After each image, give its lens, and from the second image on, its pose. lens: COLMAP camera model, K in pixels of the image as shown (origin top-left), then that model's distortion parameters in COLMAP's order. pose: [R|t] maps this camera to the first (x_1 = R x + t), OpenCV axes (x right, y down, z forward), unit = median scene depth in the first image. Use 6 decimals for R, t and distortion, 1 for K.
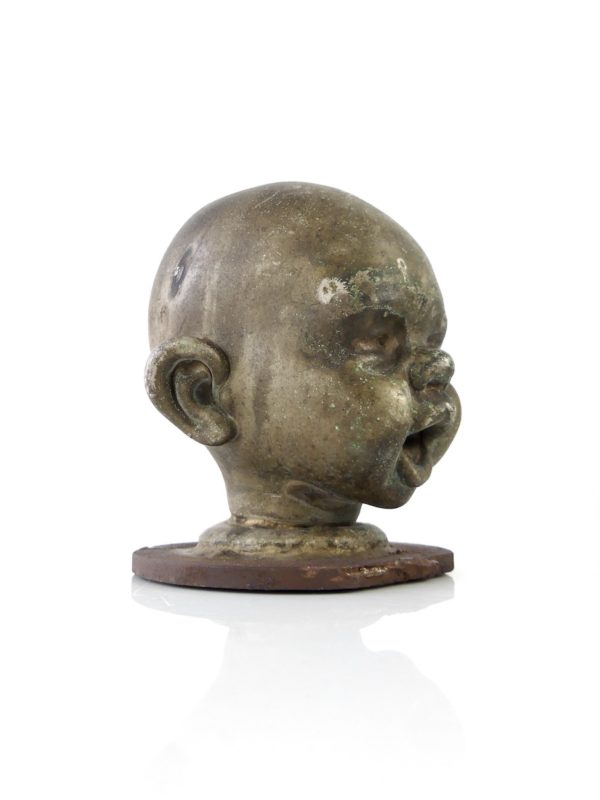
lens RADIAL K [[729.4, 0, 301.4], [0, 729.4, 414.5], [0, 0, 1]] dist [-0.001274, -0.000149]
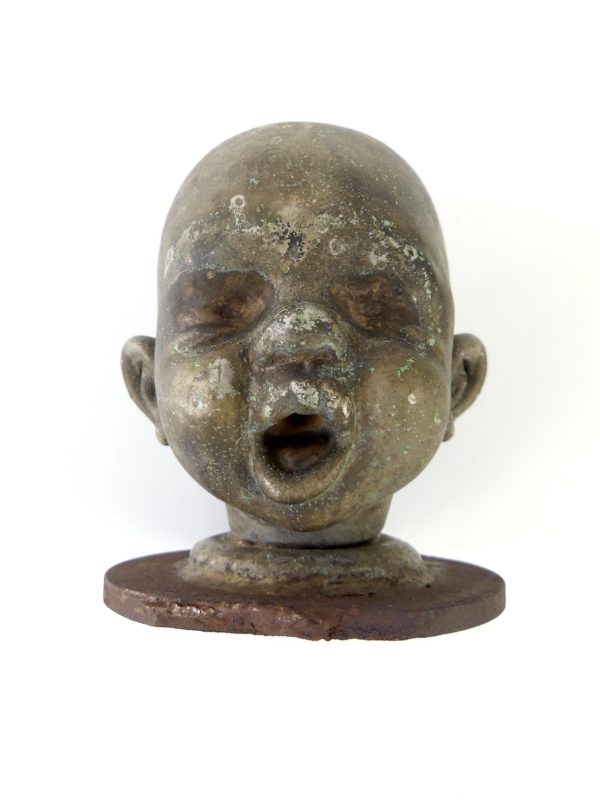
lens RADIAL K [[699.6, 0, 304.6], [0, 699.6, 364.5], [0, 0, 1]] dist [-0.009514, -0.002334]
pose [[0.549683, -0.095095, -0.829943, 0.755141], [0.063170, 0.995387, -0.072213, 0.015898], [0.832981, -0.012733, 0.553154, 0.656745]]
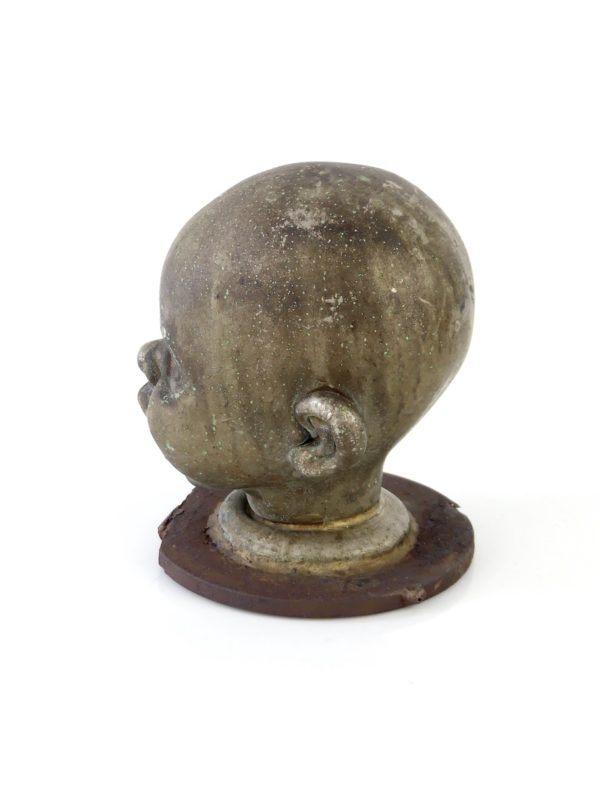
lens RADIAL K [[3223.7, 0, 300.0], [0, 3223.7, 400.0], [0, 0, 1]] dist [0.152147, 0.610104]
pose [[-0.869433, 0.173580, -0.462554, 2.259874], [0.023125, 0.949520, 0.312854, -1.523997], [0.493509, 0.261309, -0.829558, 5.193415]]
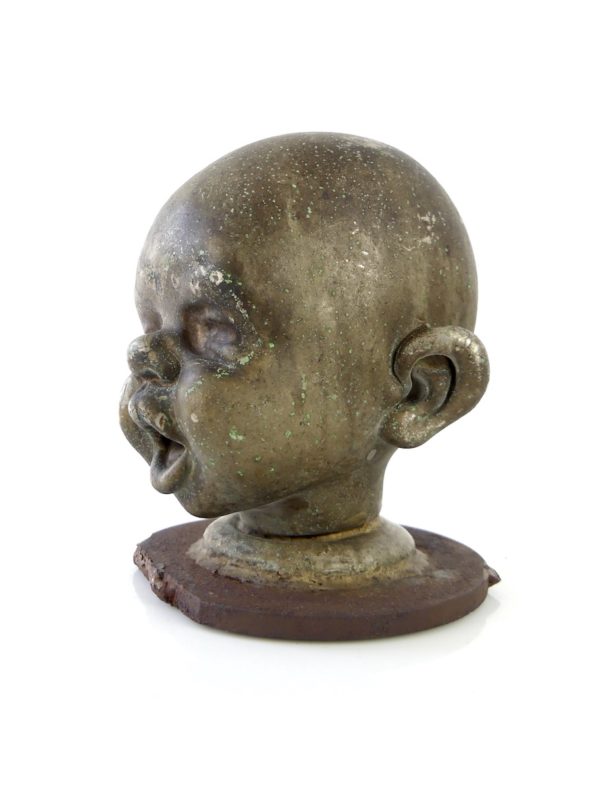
lens RADIAL K [[687.6, 0, 298.1], [0, 687.6, 383.3], [0, 0, 1]] dist [-0.016362, -0.003803]
pose [[-0.331969, 0.013853, -0.943188, 0.906944], [0.057915, 0.998305, -0.005721, -0.019487], [0.941511, -0.056524, -0.332209, 1.472684]]
